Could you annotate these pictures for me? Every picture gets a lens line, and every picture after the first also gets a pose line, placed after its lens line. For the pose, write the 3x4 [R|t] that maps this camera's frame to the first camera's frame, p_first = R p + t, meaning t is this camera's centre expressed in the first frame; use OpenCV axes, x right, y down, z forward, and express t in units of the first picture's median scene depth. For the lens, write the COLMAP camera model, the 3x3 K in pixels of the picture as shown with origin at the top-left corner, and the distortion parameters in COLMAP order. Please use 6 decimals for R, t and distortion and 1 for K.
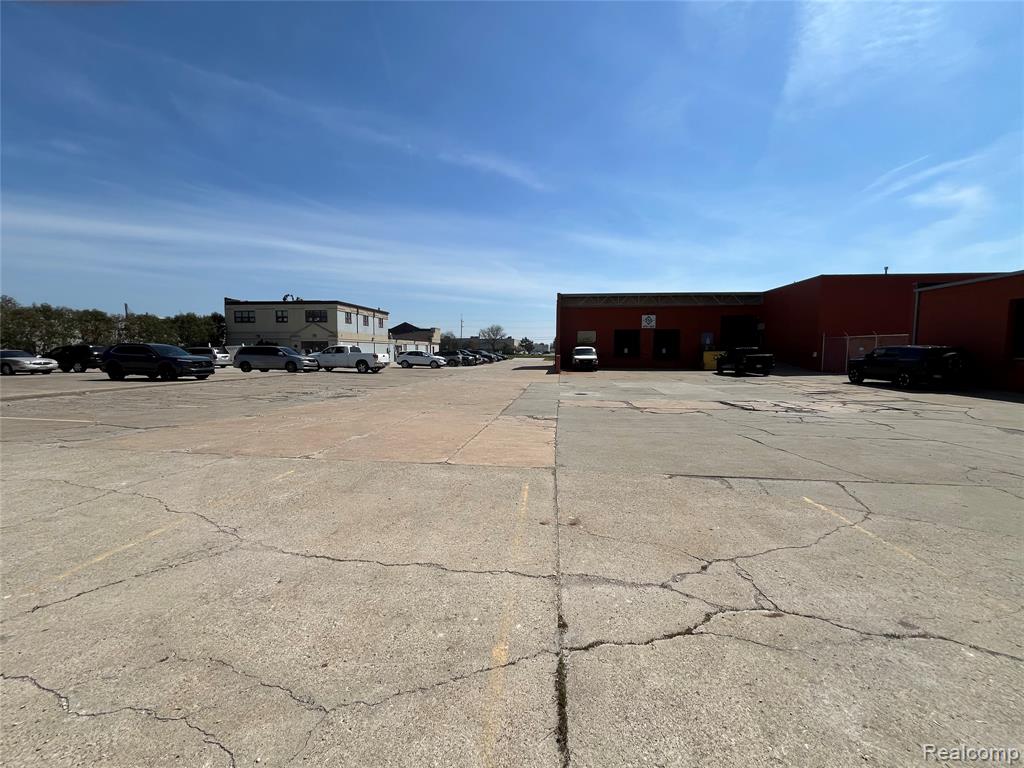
lens RADIAL K [[415.3, 0, 513.0], [0, 415.3, 381.7], [0, 0, 1]] dist [-0.000776, 0.000290]
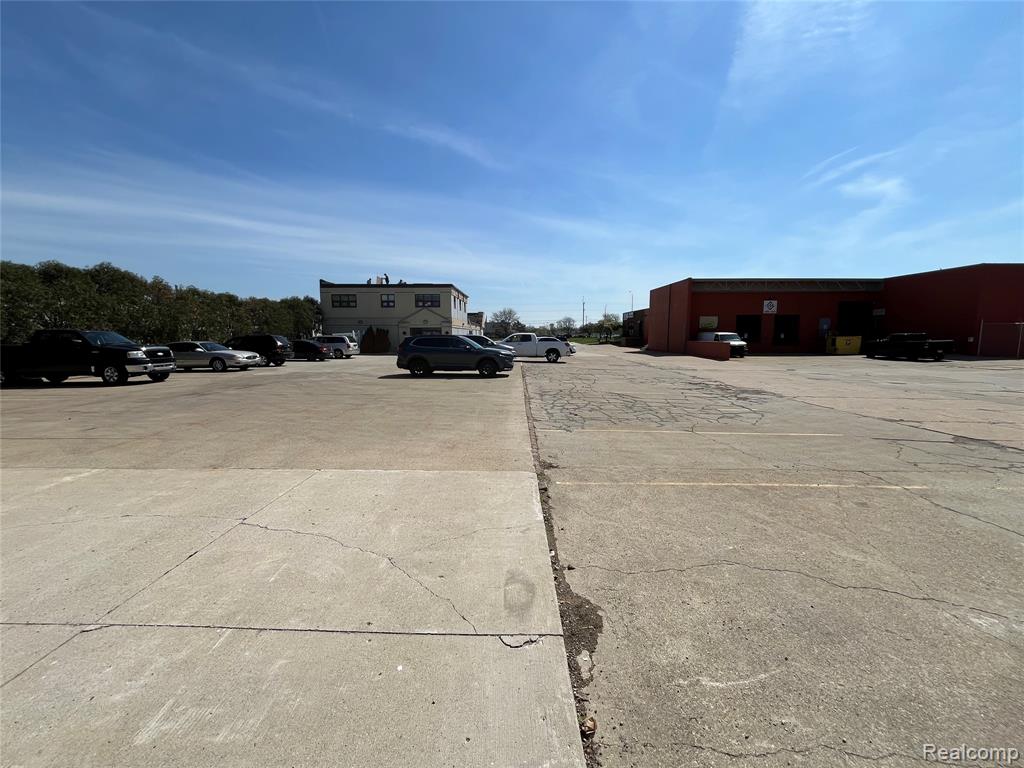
lens RADIAL K [[413.5, 0, 501.5], [0, 413.5, 390.1], [0, 0, 1]] dist [-0.001027, 0.000041]
pose [[0.994764, -0.019224, 0.100374, -0.400583], [0.013008, 0.997978, 0.062218, -0.012555], [-0.101367, -0.060587, 0.993002, 0.048057]]
